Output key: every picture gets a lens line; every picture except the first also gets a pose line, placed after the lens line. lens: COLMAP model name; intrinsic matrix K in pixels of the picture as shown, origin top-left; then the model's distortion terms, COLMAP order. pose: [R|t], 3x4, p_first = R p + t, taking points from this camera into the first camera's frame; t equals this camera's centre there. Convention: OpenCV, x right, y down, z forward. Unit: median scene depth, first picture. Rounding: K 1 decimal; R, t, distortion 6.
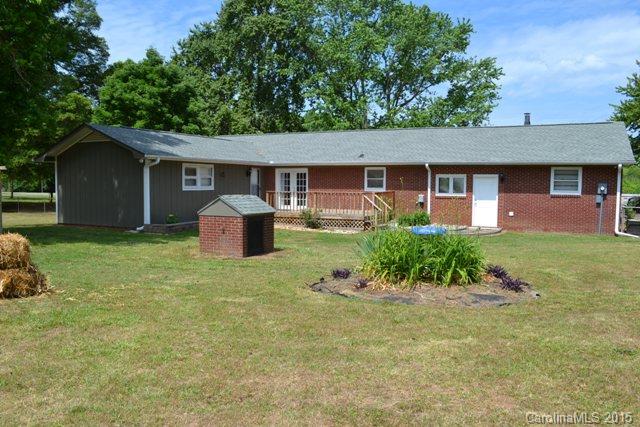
lens RADIAL K [[510.4, 0, 320.5], [0, 510.4, 212.6], [0, 0, 1]] dist [-0.058443, -0.004461]
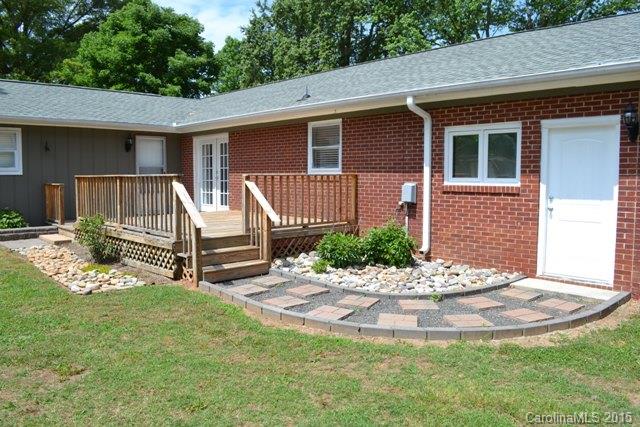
lens RADIAL K [[510.4, 0, 319.0], [0, 510.4, 214.8], [0, 0, 1]] dist [-0.058443, -0.004461]
pose [[0.932893, 0.021444, -0.359515, 0.274993], [-0.016295, 0.999717, 0.017347, -0.016548], [0.359785, -0.010325, 0.932978, 0.619271]]
